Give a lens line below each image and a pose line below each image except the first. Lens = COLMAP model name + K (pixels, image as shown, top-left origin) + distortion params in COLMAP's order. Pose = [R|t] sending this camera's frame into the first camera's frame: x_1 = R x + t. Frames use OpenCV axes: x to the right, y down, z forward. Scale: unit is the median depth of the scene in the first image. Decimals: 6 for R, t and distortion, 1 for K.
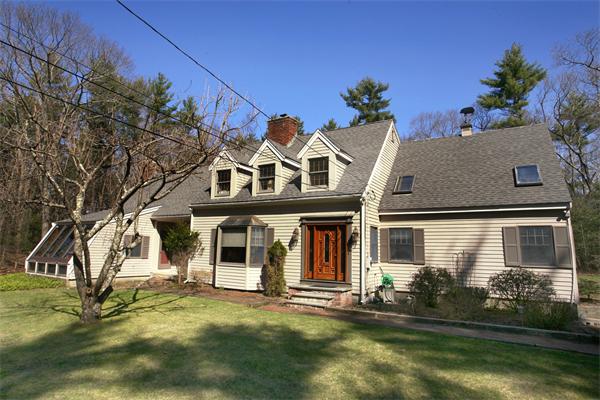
lens RADIAL K [[328.8, 0, 297.8], [0, 328.8, 203.3], [0, 0, 1]] dist [-0.087298, 0.034409]
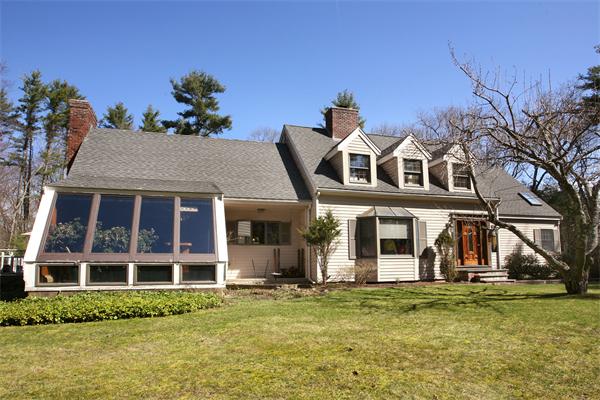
lens RADIAL K [[328.8, 0, 297.8], [0, 328.8, 203.3], [0, 0, 1]] dist [-0.087298, 0.034409]
pose [[0.748330, 0.095105, 0.656473, -1.075202], [-0.085689, 0.995236, -0.046504, 0.101299], [-0.657769, -0.021452, 0.752914, 0.484455]]
